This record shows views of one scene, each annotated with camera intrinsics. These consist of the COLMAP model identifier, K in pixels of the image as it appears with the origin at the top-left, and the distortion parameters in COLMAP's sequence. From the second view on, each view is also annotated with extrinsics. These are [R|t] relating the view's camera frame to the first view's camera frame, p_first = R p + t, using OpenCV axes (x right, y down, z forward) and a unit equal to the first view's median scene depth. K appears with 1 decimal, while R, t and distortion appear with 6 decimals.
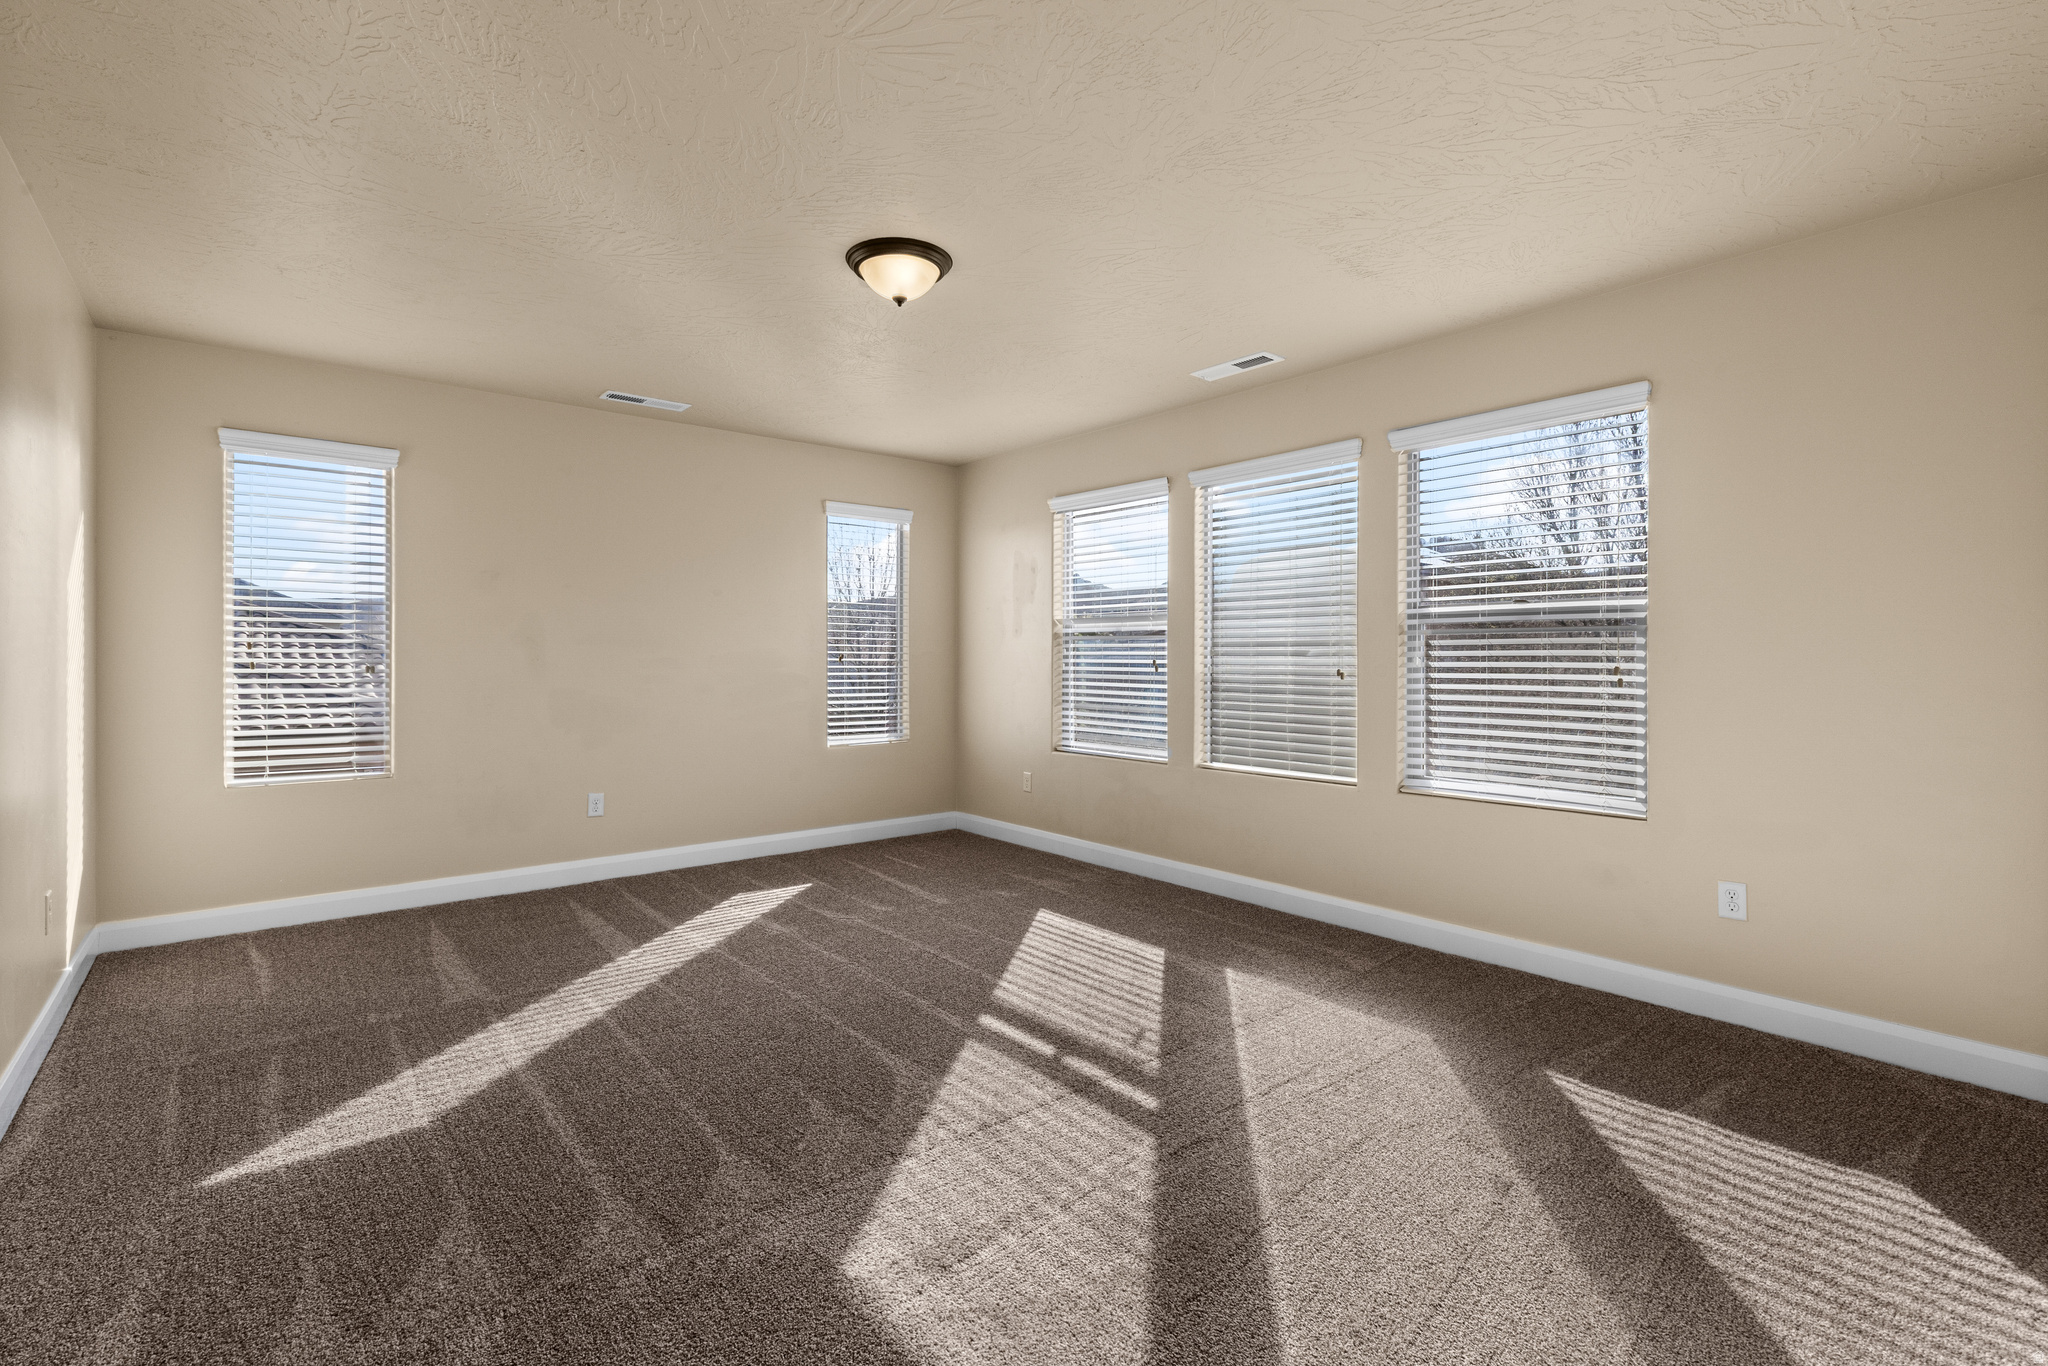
lens RADIAL K [[922.7, 0, 1005.1], [0, 922.7, 683.8], [0, 0, 1]] dist [0.002536, 0.000243]
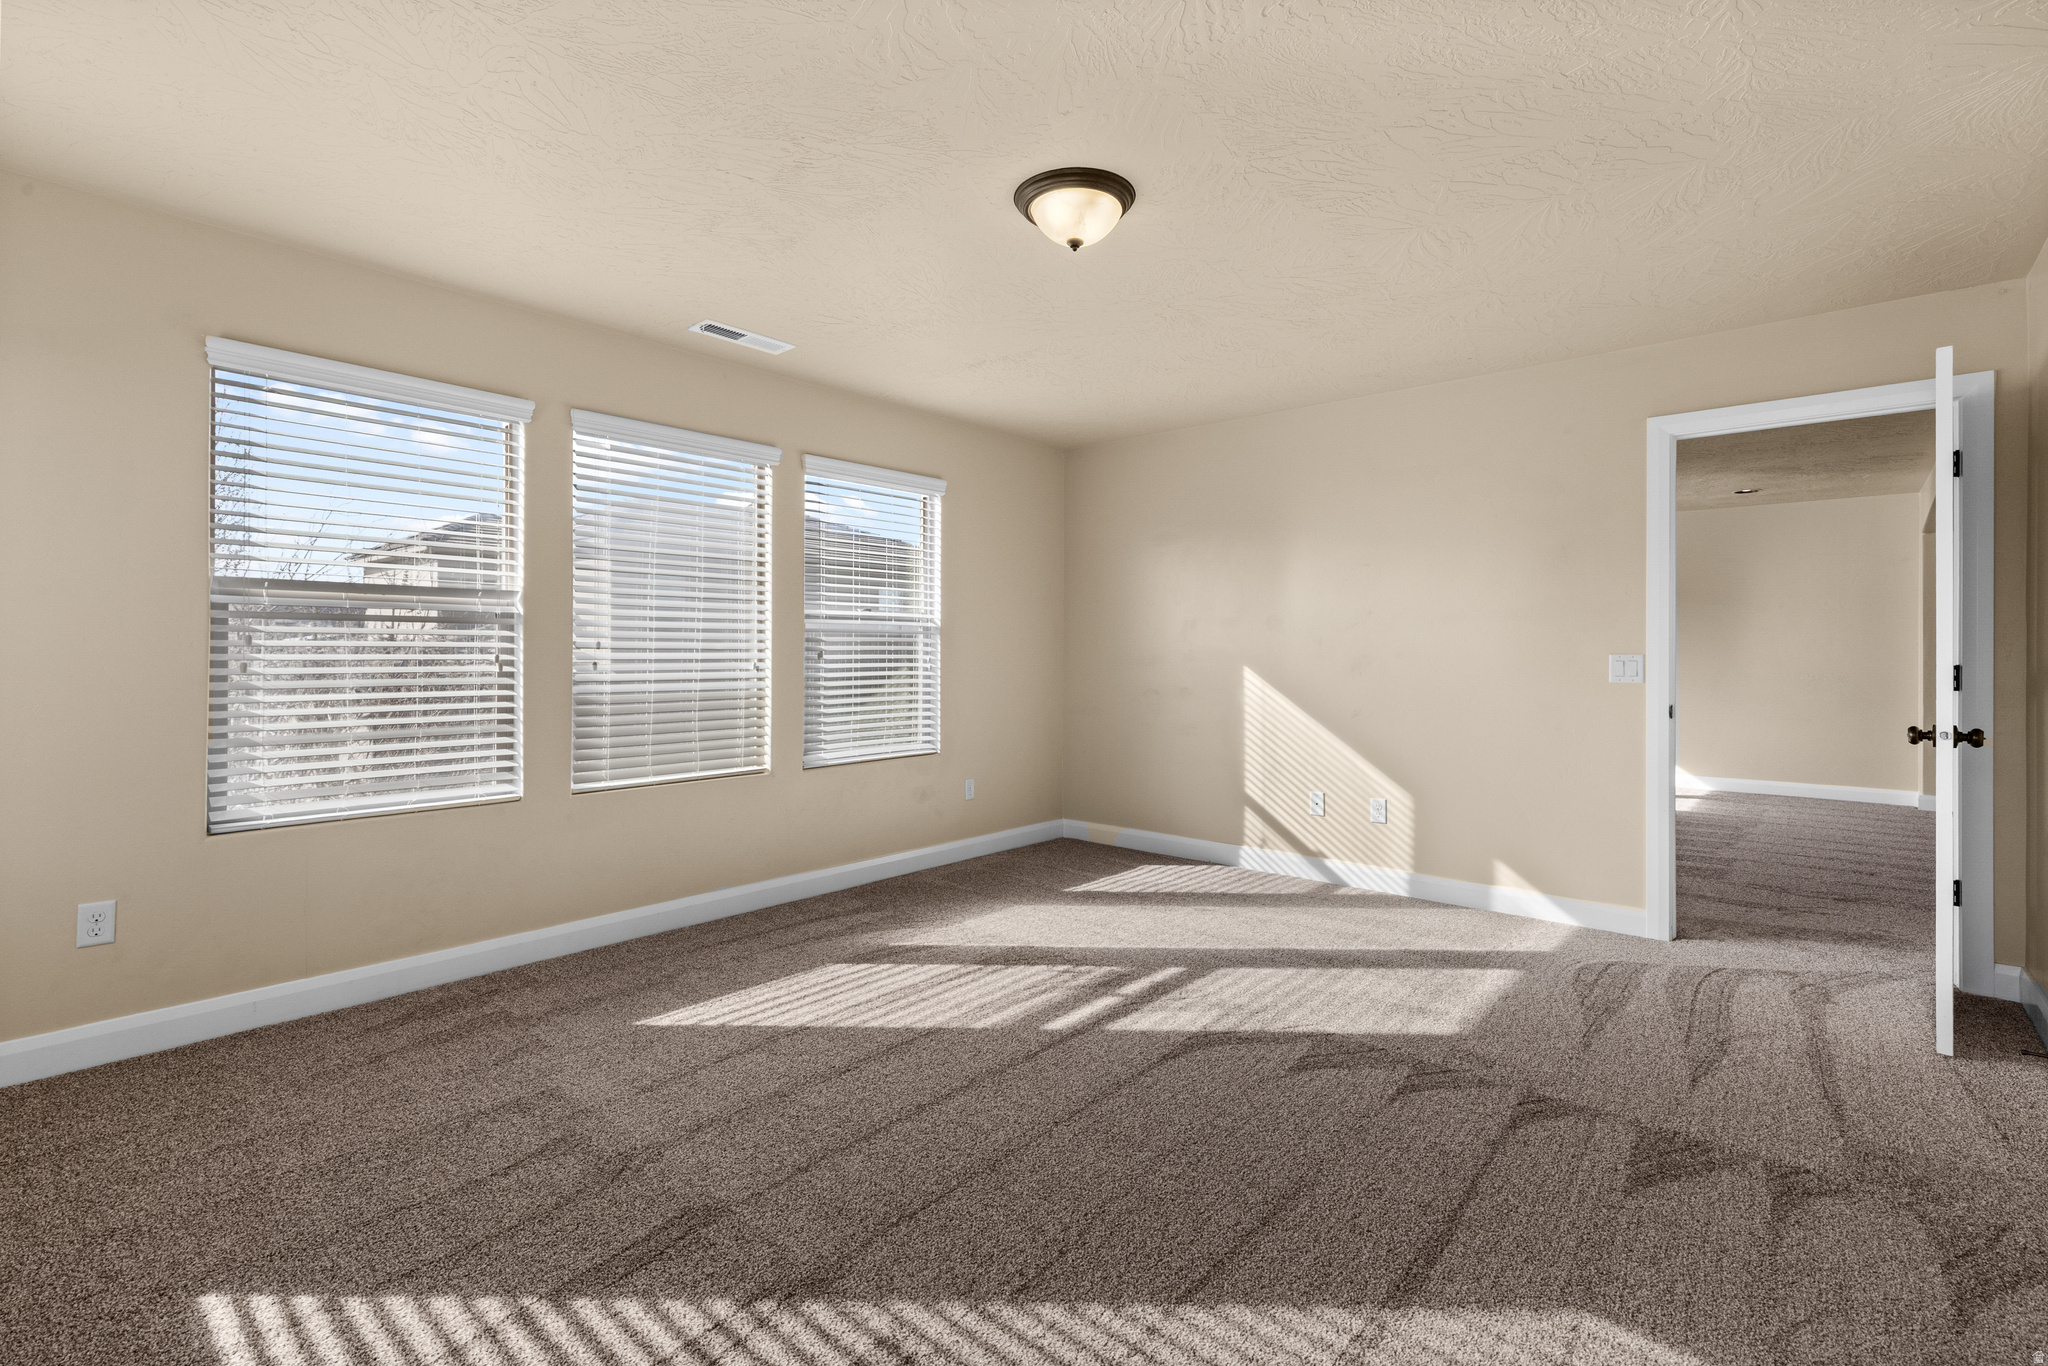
lens RADIAL K [[922.7, 0, 1014.6], [0, 922.7, 670.6], [0, 0, 1]] dist [0.002536, 0.000243]
pose [[-0.172688, -0.021758, 0.984736, -0.842058], [0.024351, 0.999356, 0.026351, -0.032478], [-0.984676, 0.028530, -0.172047, 1.050782]]
